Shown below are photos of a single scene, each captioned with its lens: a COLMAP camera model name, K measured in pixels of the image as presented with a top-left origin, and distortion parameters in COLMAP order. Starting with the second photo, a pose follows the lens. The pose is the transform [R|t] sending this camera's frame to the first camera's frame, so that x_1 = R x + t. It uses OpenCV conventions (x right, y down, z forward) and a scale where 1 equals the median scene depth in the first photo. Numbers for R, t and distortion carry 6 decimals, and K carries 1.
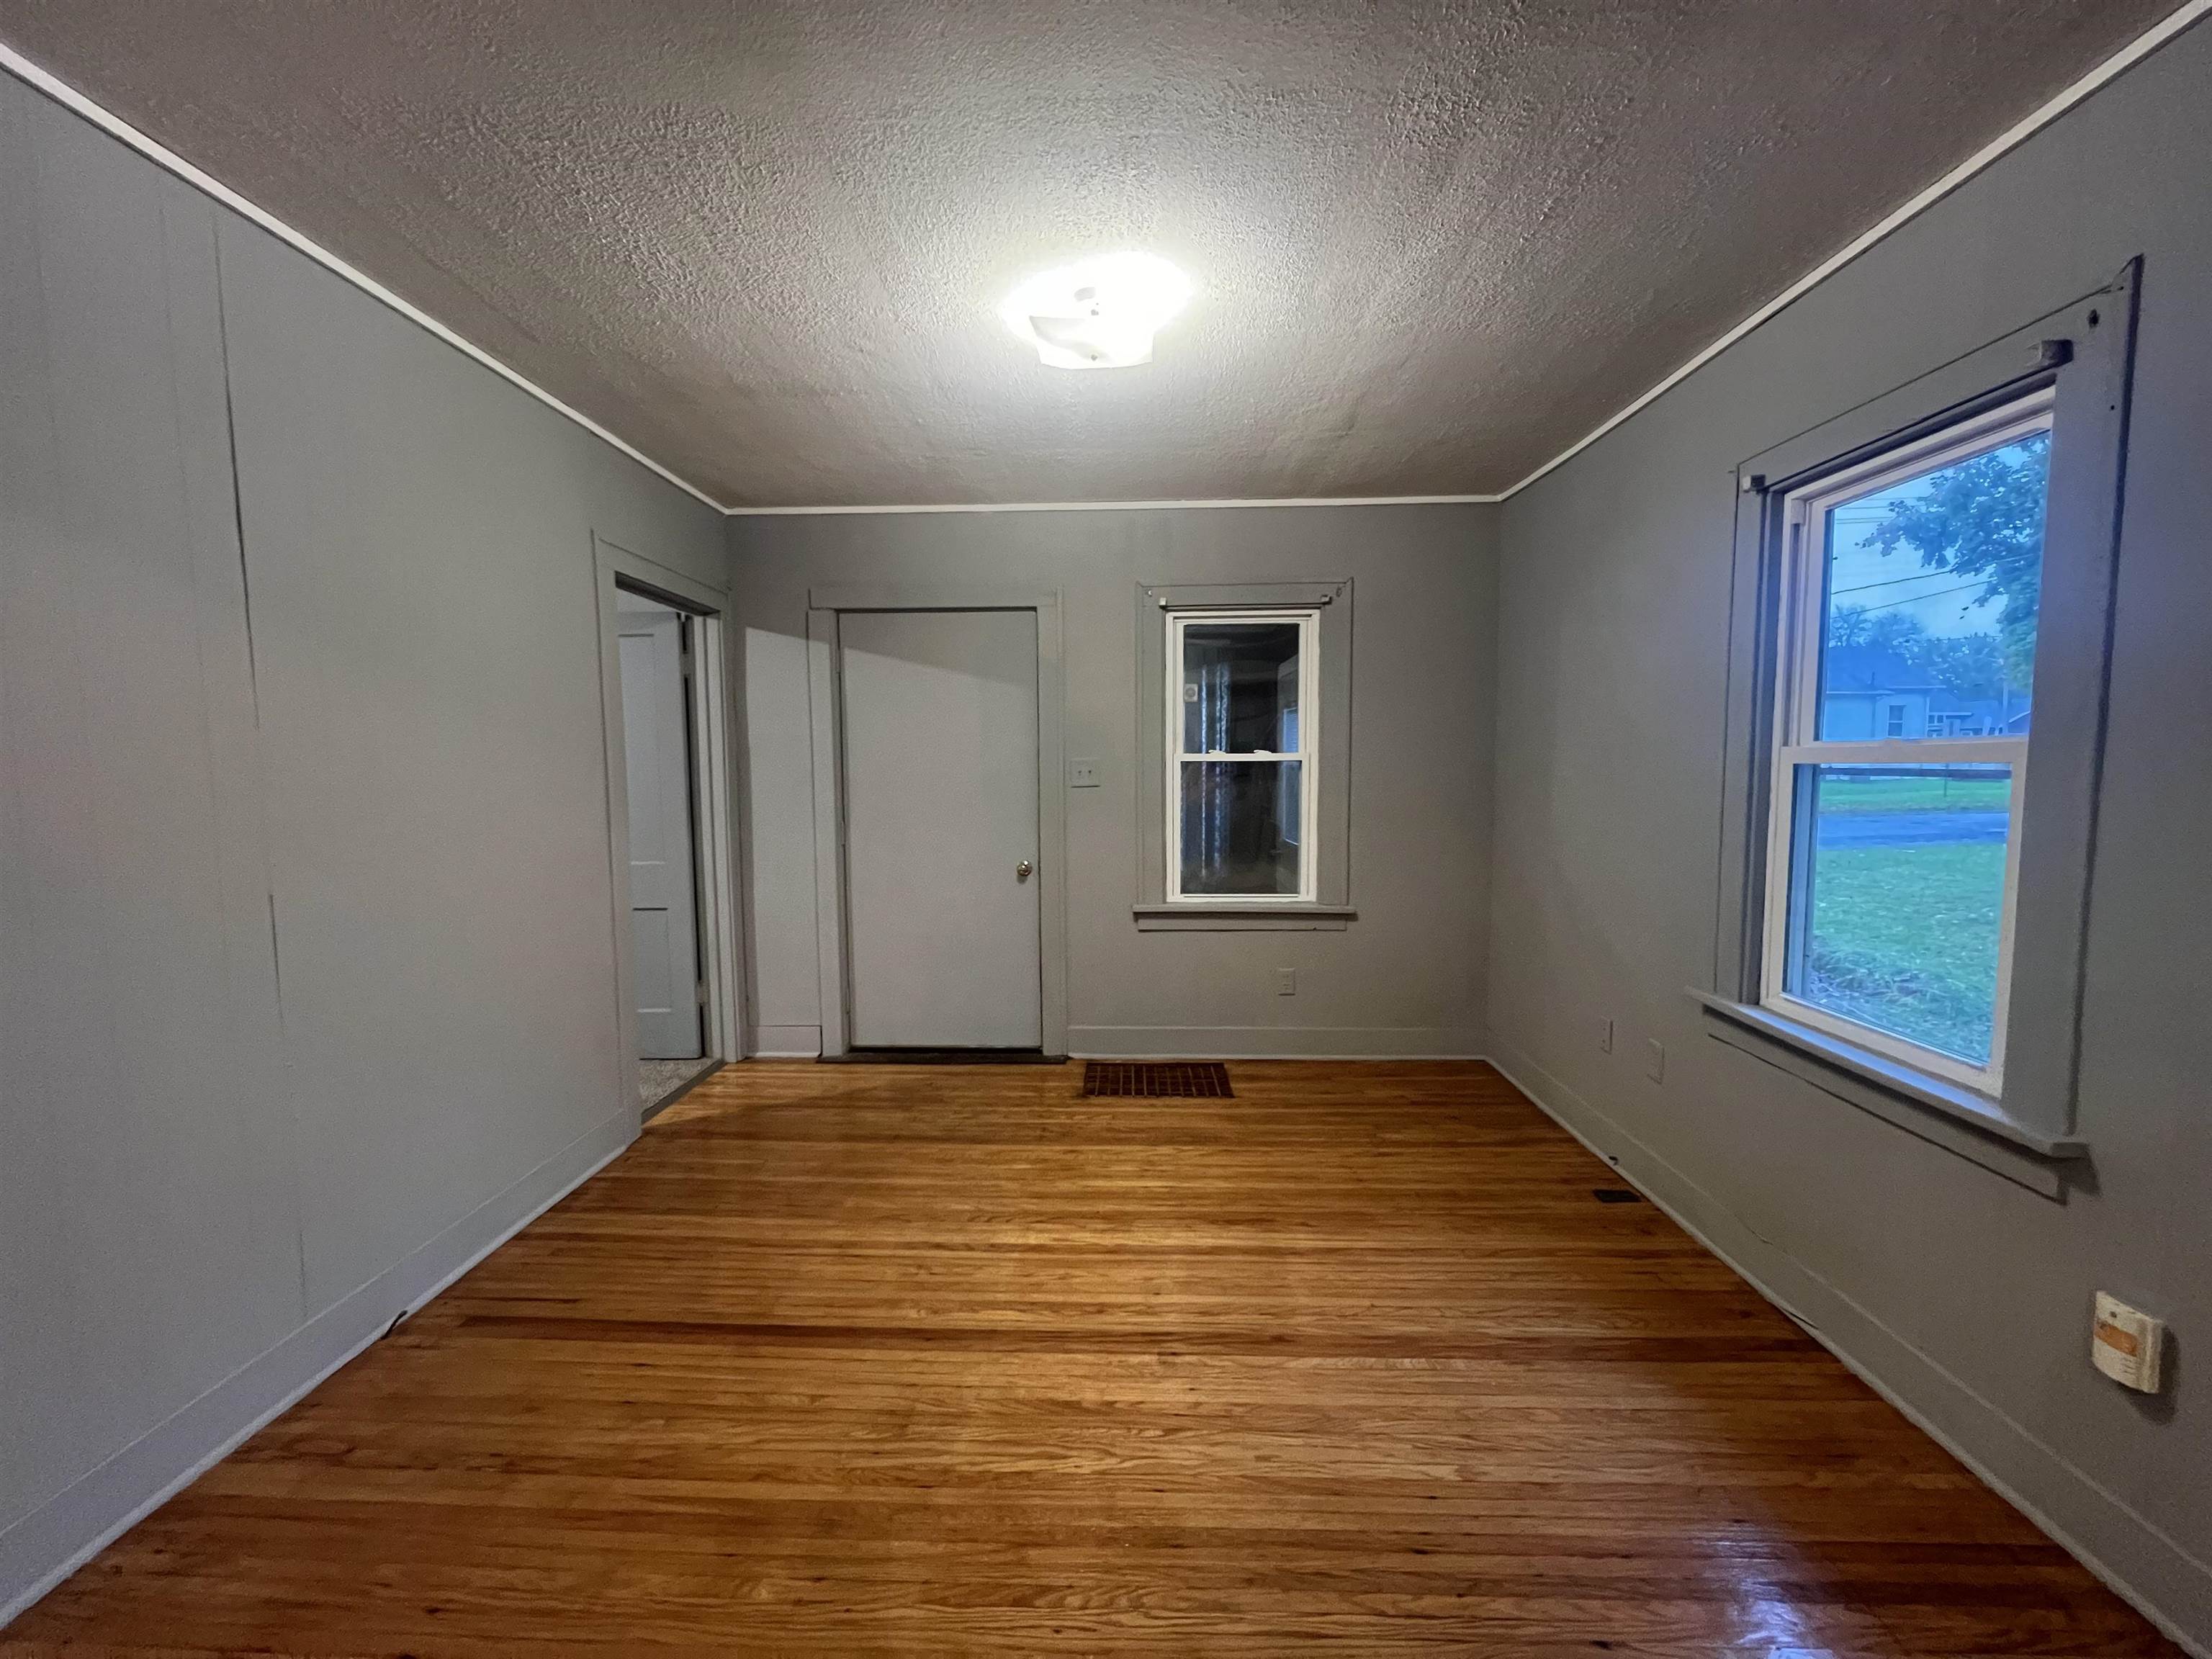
lens RADIAL K [[886.2, 0, 1105.5], [0, 886.2, 834.8], [0, 0, 1]] dist [-0.001611, -0.000886]
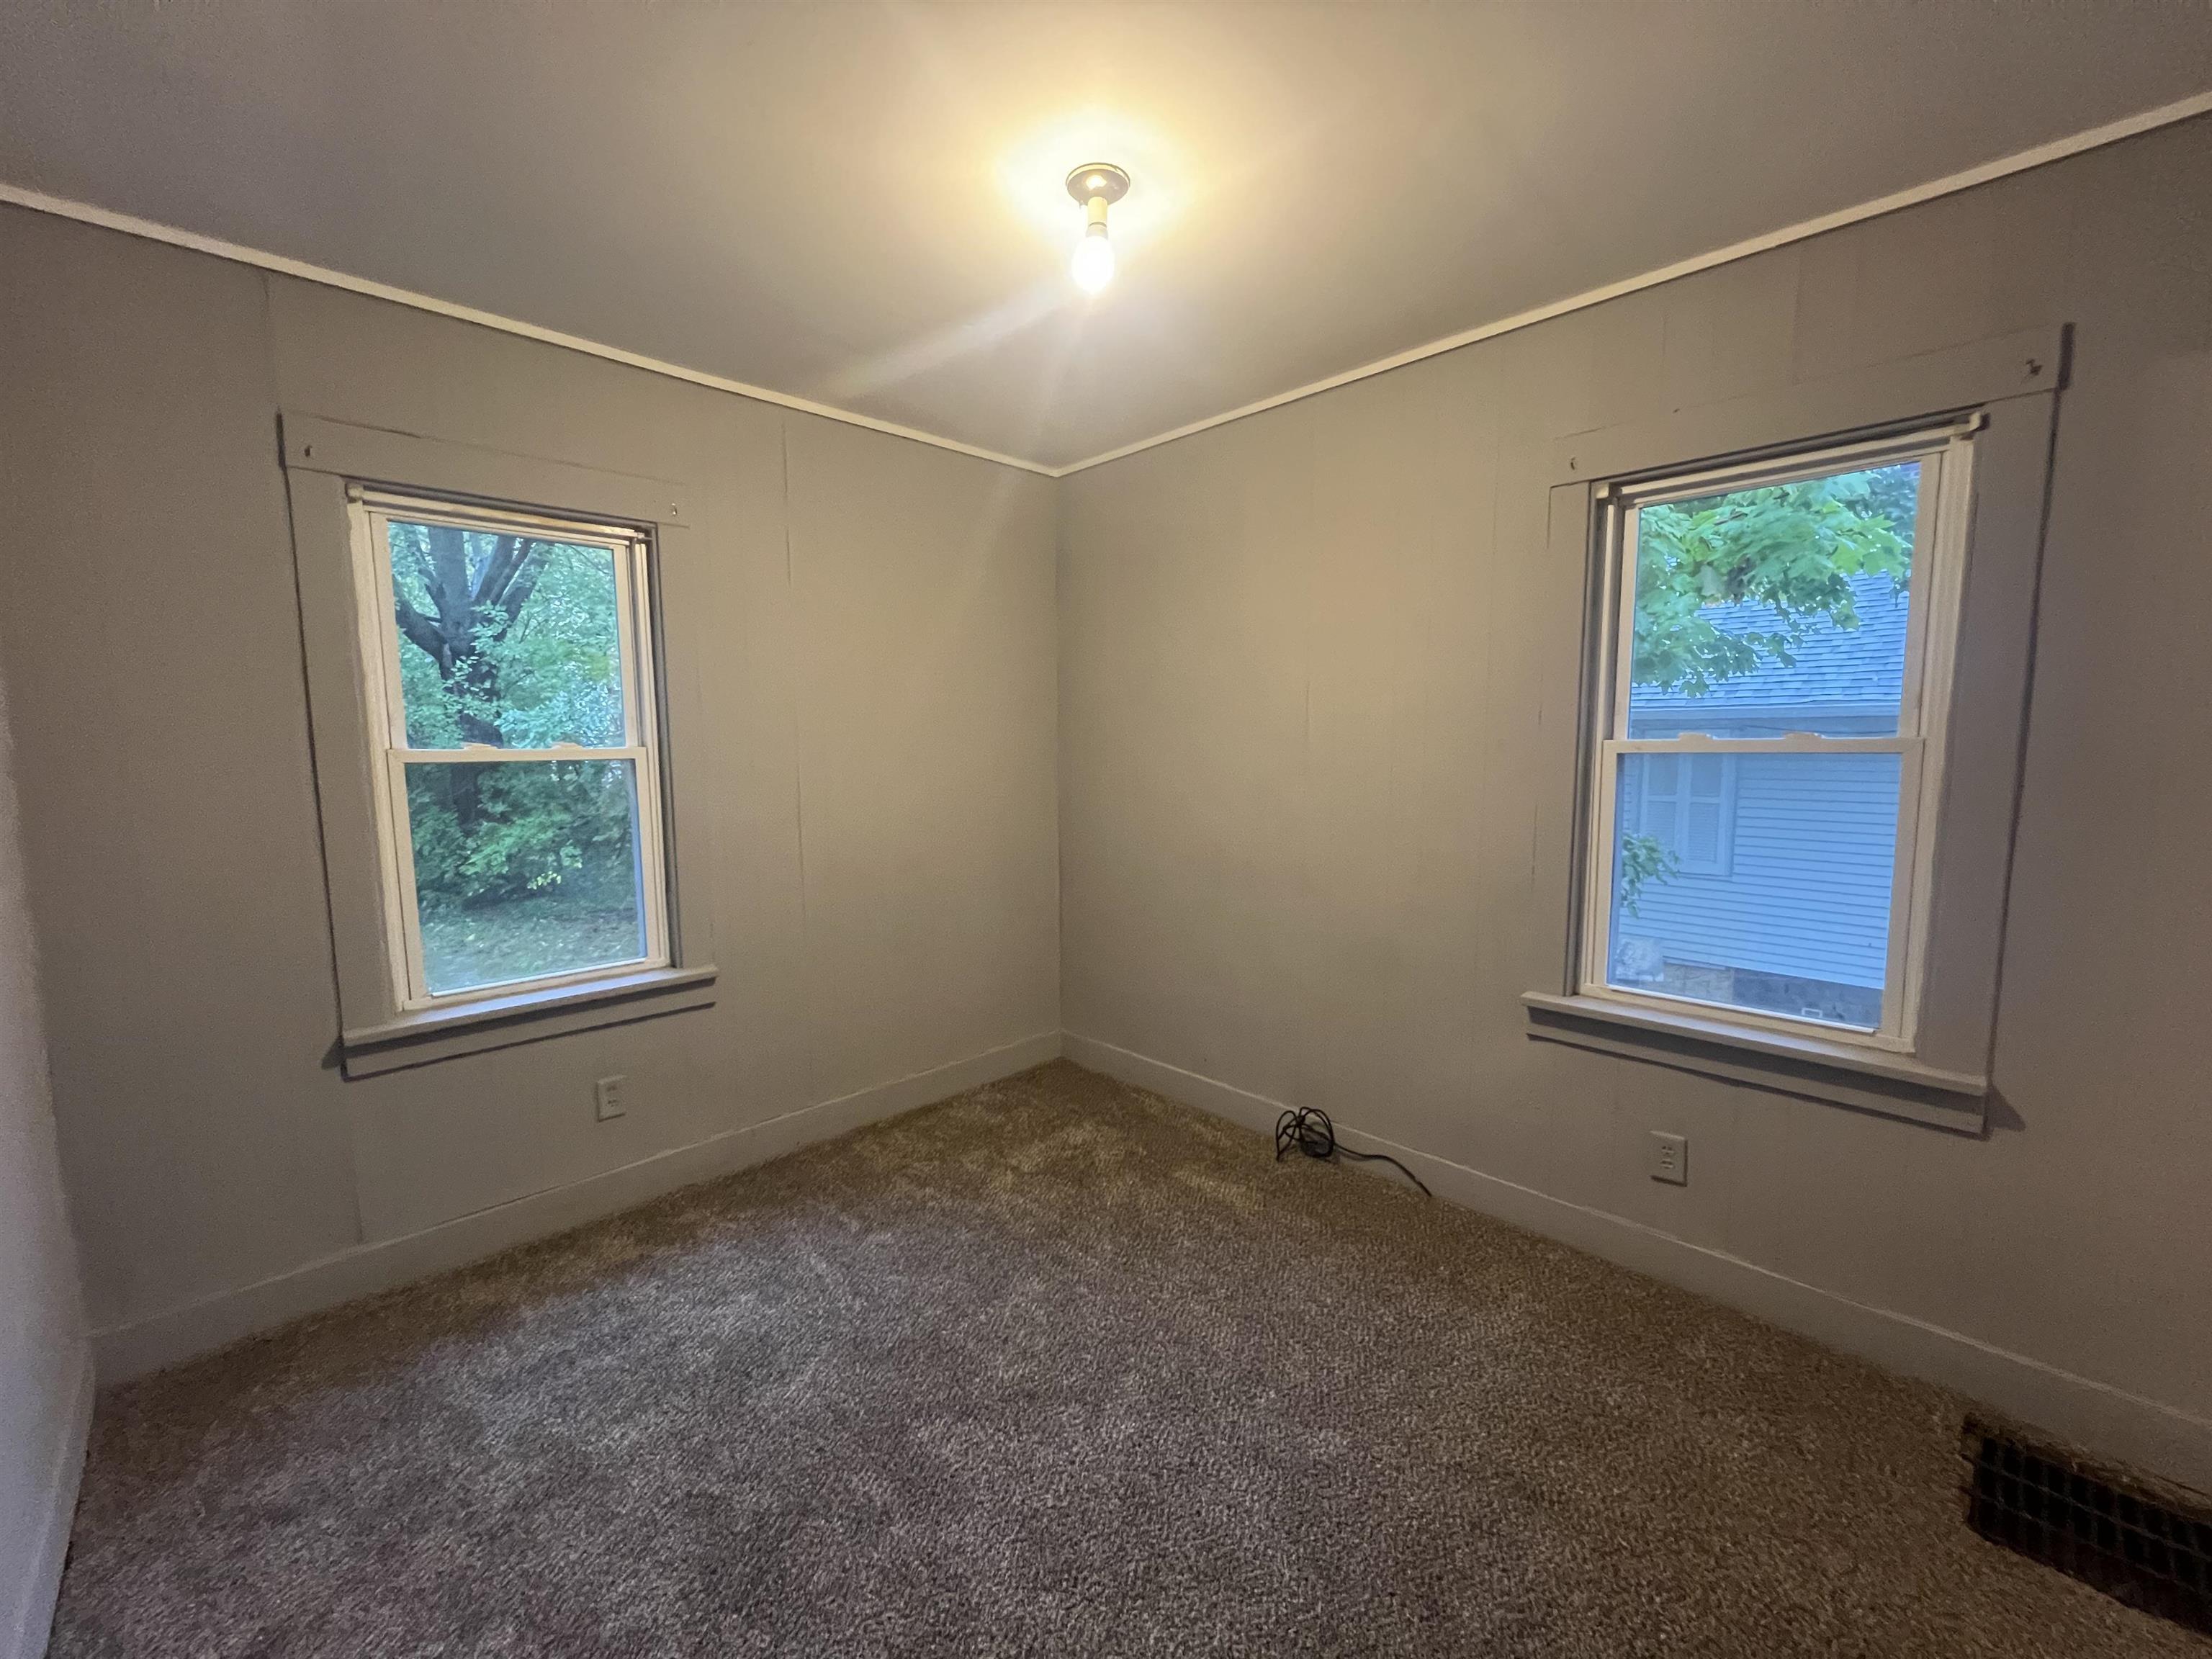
lens RADIAL K [[886.2, 0, 1105.4], [0, 886.2, 839.6], [0, 0, 1]] dist [-0.001611, -0.000886]
pose [[0.700564, -0.077593, 0.709359, -0.264518], [0.067763, 0.996812, 0.042113, -0.048946], [-0.710365, 0.018565, 0.703588, 0.540503]]
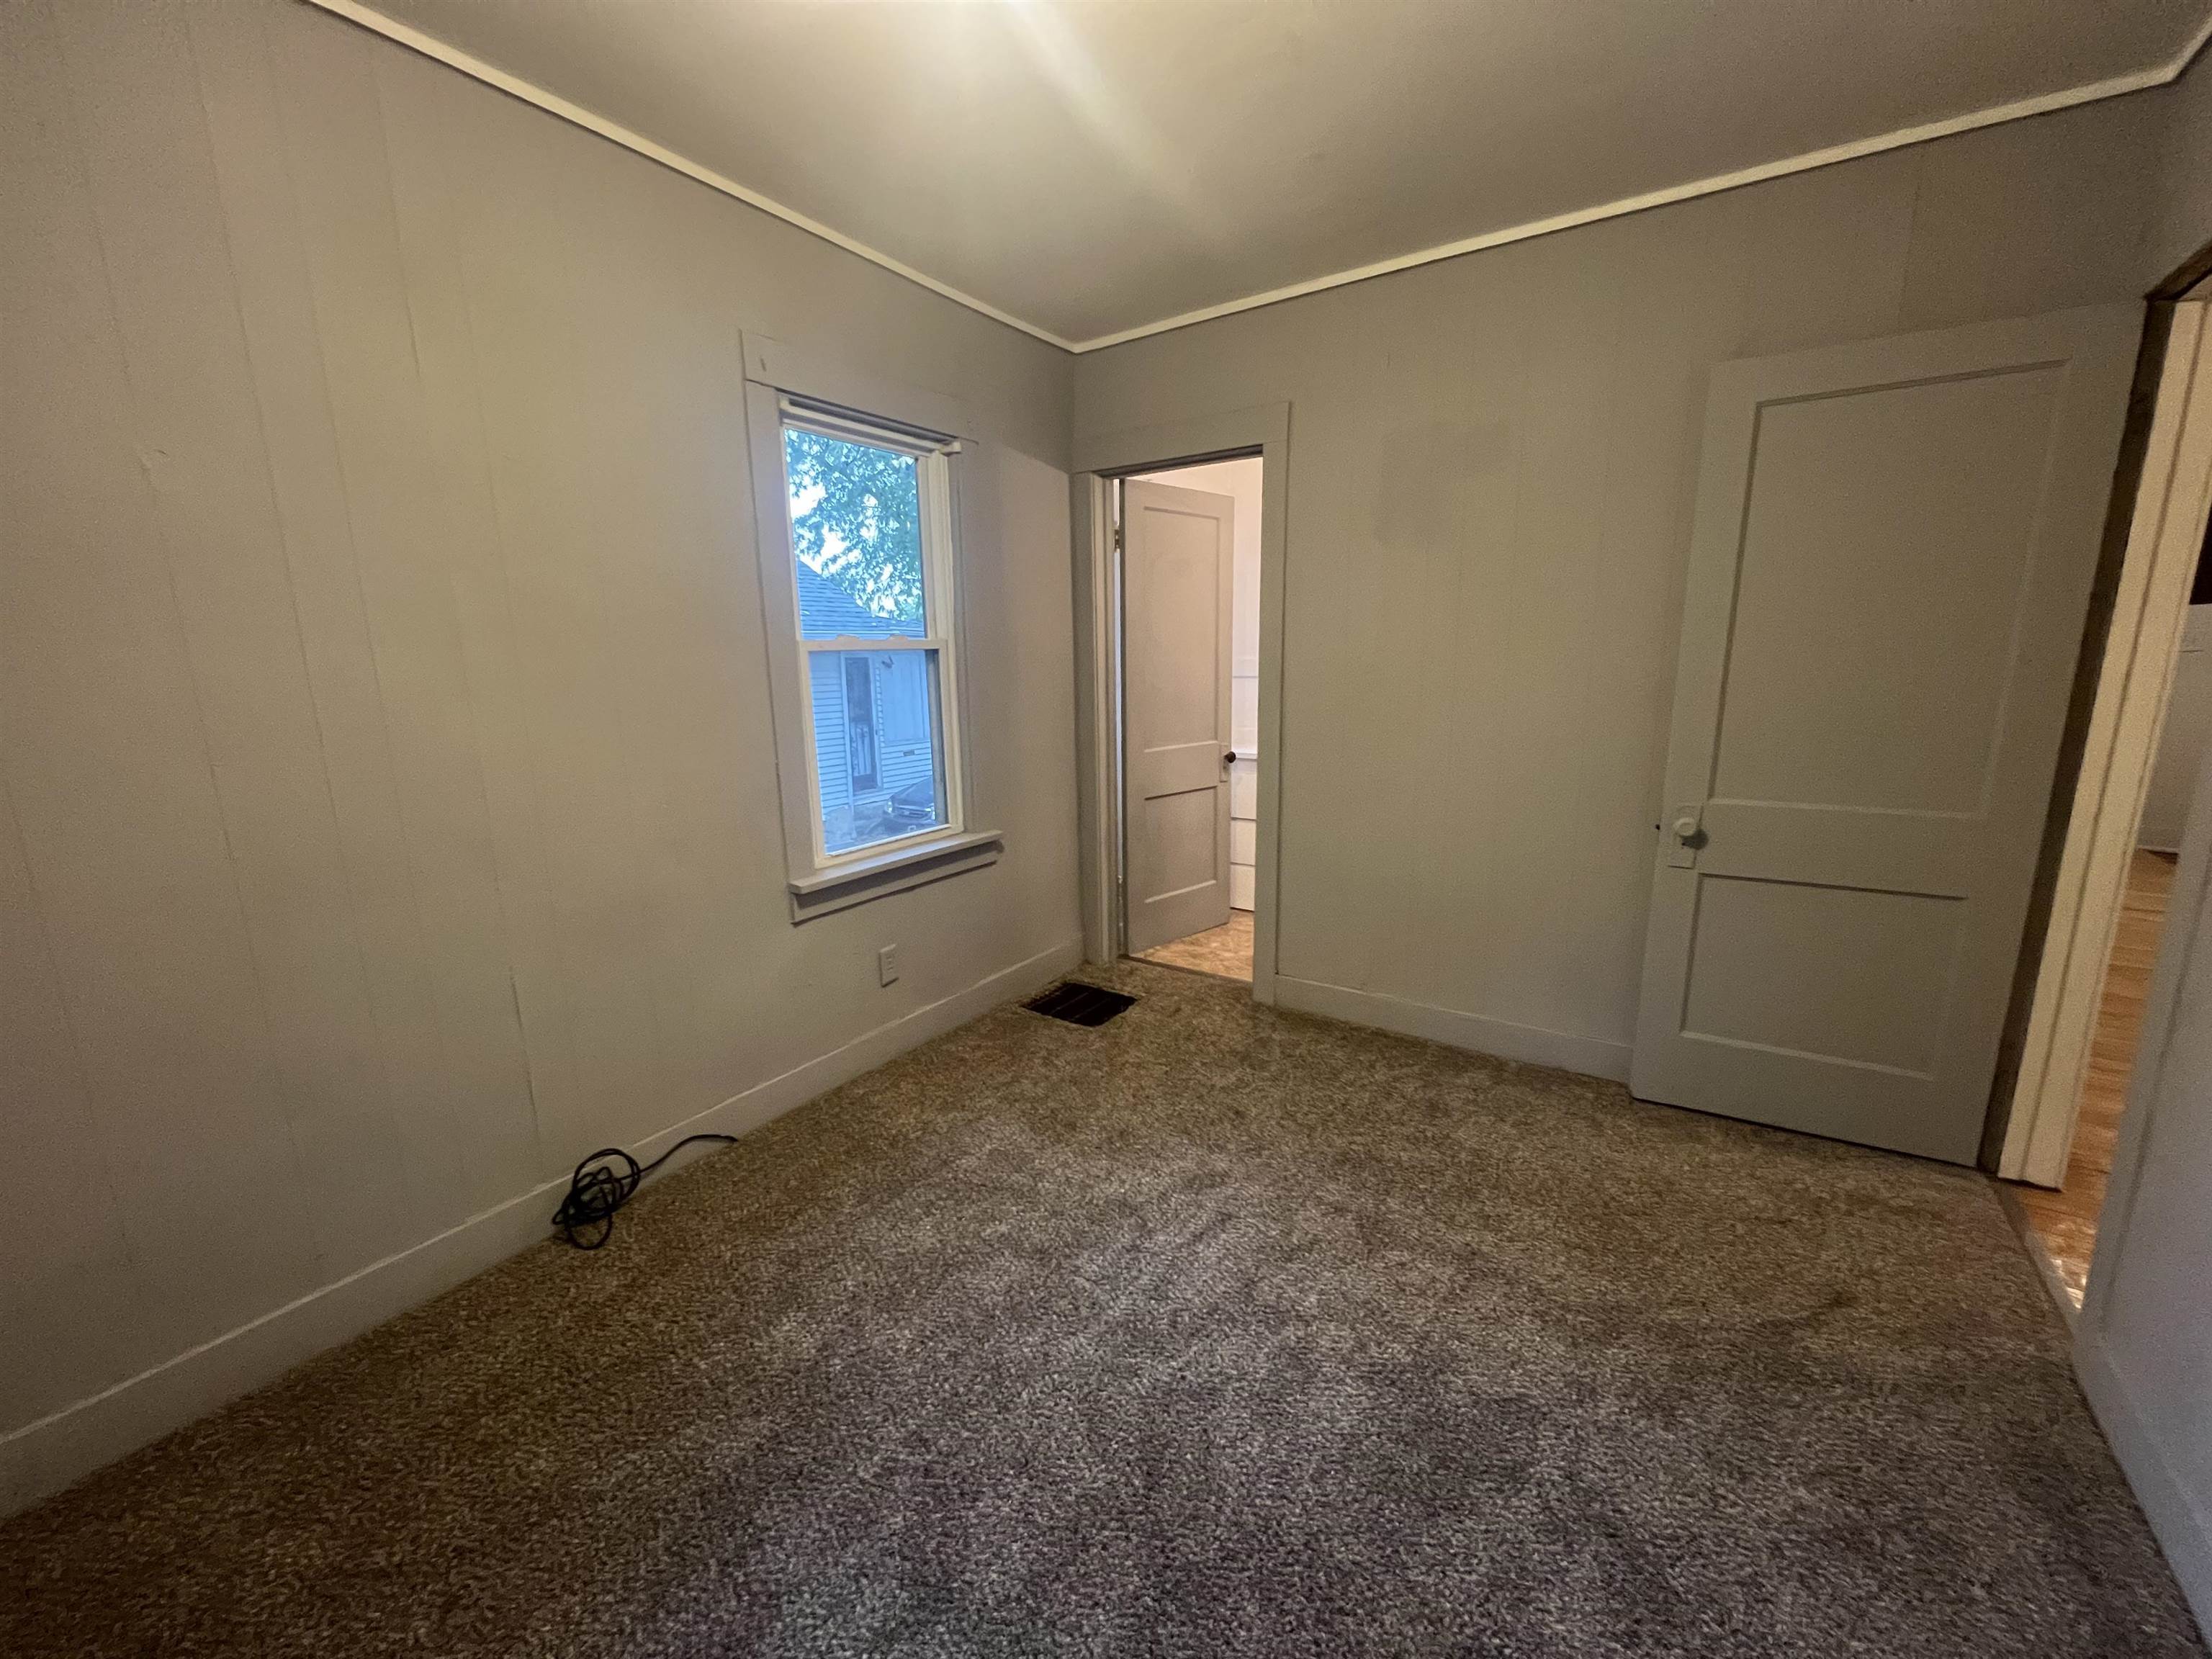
lens RADIAL K [[886.2, 0, 1107.0], [0, 886.2, 831.7], [0, 0, 1]] dist [-0.001611, -0.000886]
pose [[-0.848091, -0.089644, 0.522213, -0.117880], [0.063649, 0.961210, 0.268372, -0.104580], [-0.526014, 0.260842, -0.809488, 1.362981]]
